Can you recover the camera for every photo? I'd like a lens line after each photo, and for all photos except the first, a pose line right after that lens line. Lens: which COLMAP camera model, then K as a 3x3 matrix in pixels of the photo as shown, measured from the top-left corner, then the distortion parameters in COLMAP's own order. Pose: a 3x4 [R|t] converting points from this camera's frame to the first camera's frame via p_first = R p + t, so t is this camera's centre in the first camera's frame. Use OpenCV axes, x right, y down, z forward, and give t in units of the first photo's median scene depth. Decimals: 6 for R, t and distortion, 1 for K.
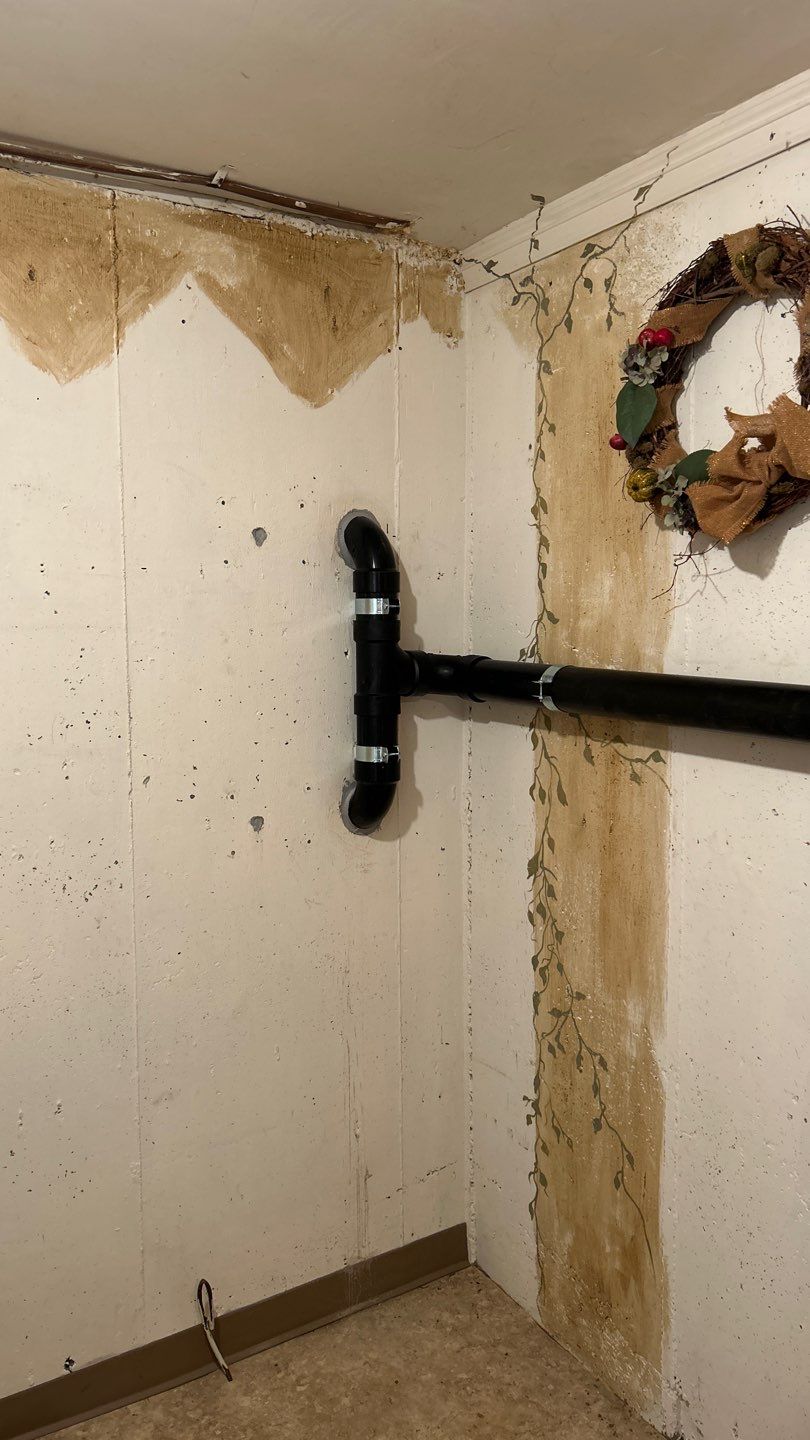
lens RADIAL K [[1067.5, 0, 407.1], [0, 1067.5, 715.1], [0, 0, 1]] dist [0.086914, -0.135901]
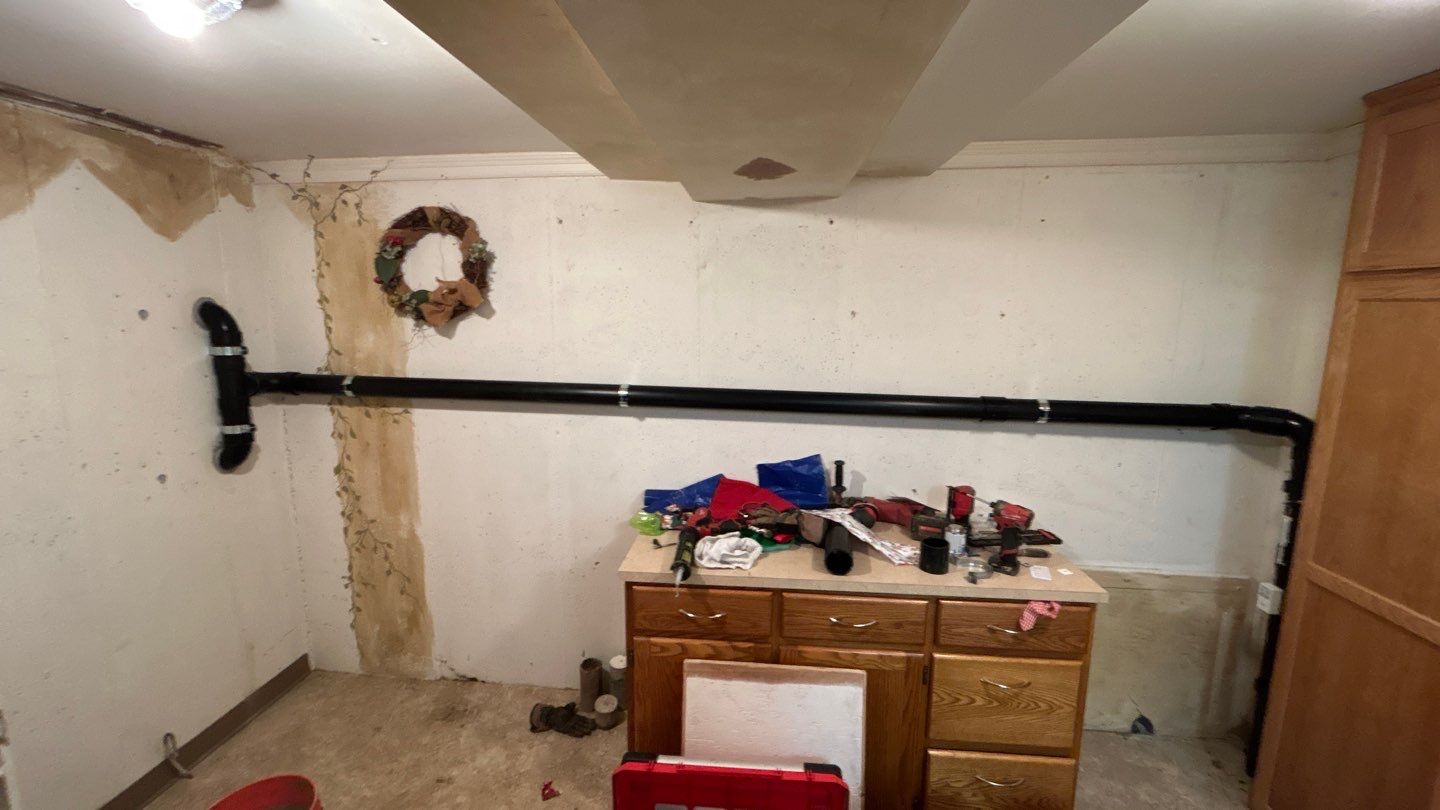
lens RADIAL K [[568.8, 0, 720.0], [0, 568.8, 405.0], [0, 0, 1]] dist [0.000563, 0.000049]
pose [[0.596586, -0.122071, 0.793211, -0.323271], [0.065046, 0.992468, 0.103814, -0.056081], [-0.799909, -0.010339, 0.600033, -0.292307]]
